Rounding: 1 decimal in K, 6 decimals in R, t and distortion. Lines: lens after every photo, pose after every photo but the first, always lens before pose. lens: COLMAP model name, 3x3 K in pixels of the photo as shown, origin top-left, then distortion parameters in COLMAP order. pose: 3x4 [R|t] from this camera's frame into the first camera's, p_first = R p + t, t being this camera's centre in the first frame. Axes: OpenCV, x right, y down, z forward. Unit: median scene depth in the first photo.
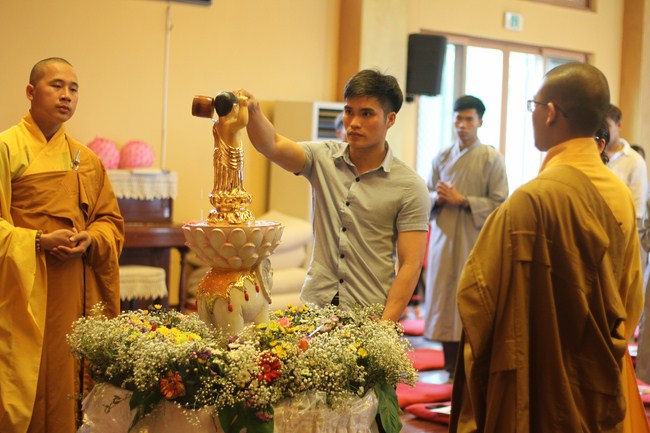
lens RADIAL K [[1514.3, 0, 330.0], [0, 1514.3, 219.2], [0, 0, 1]] dist [-0.104053, 0.000000]
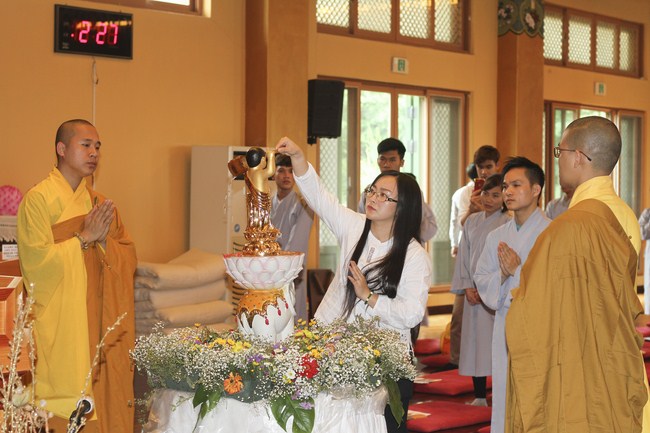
lens RADIAL K [[1514.3, 0, 322.5], [0, 1514.3, 217.9], [0, 0, 1]] dist [-0.104053, 0.000000]
pose [[0.994977, -0.034236, 0.094065, -0.134562], [0.036580, 0.999059, -0.023308, 0.004277], [-0.093179, 0.026632, 0.995293, -0.236758]]
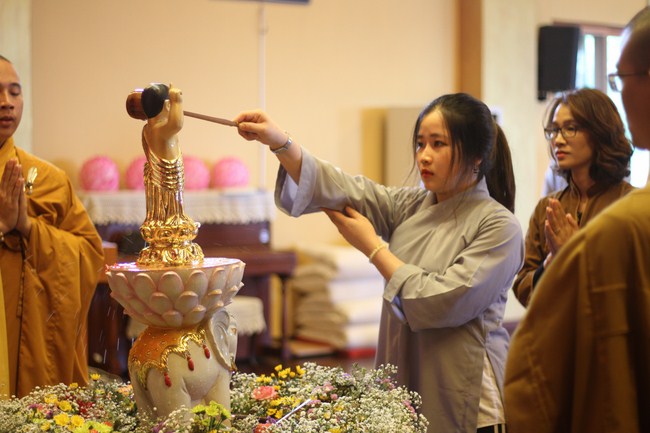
lens RADIAL K [[1514.3, 0, 325.0], [0, 1514.3, 218.5], [0, 0, 1]] dist [-0.104053, 0.000000]
pose [[0.991532, -0.039665, -0.123656, 0.101545], [0.038553, 0.999192, -0.011377, -0.008191], [0.124007, 0.006514, 0.992260, 0.292276]]
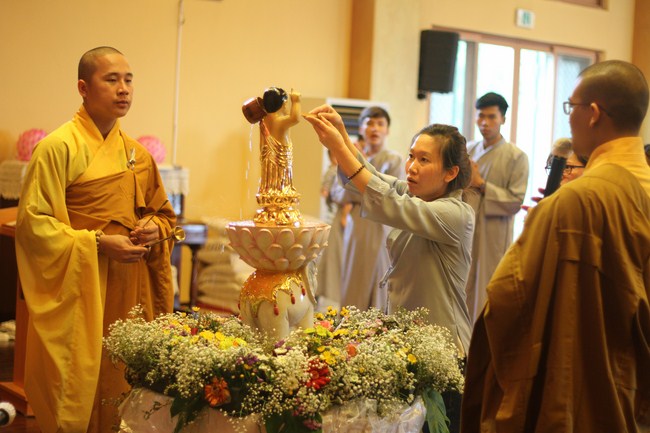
lens RADIAL K [[1514.3, 0, 327.7], [0, 1514.3, 214.4], [0, 0, 1]] dist [-0.104053, 0.000000]
pose [[0.999964, 0.007725, 0.003493, -0.035767], [-0.007723, 0.999970, -0.000673, -0.002793], [-0.003498, 0.000646, 0.999994, 0.035405]]
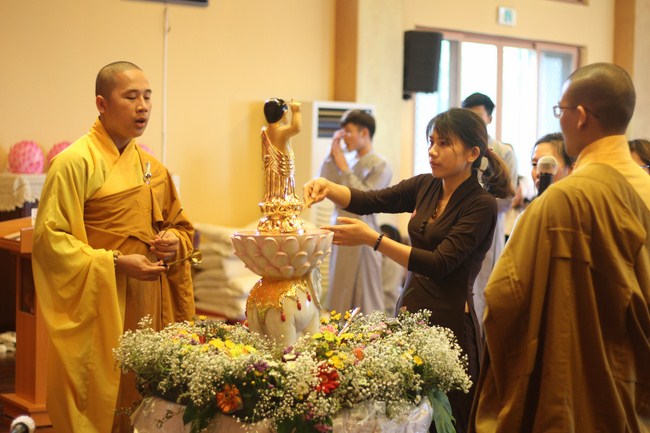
lens RADIAL K [[1514.3, 0, 327.6], [0, 1514.3, 211.4], [0, 0, 1]] dist [-0.104053, 0.000000]
pose [[0.999661, -0.021457, 0.014716, -0.048906], [0.021494, 0.999766, -0.002413, -0.007606], [-0.014661, 0.002728, 0.999889, 0.016328]]
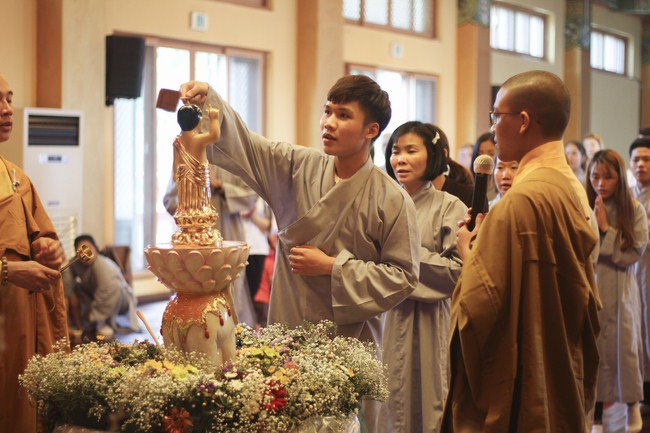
lens RADIAL K [[1514.3, 0, 325.2], [0, 1514.3, 214.7], [0, 0, 1]] dist [-0.104053, 0.000000]
pose [[0.962084, -0.042665, 0.269396, -0.244641], [0.043057, 0.999063, 0.004457, -0.016669], [-0.269334, 0.007312, 0.963019, 0.077822]]
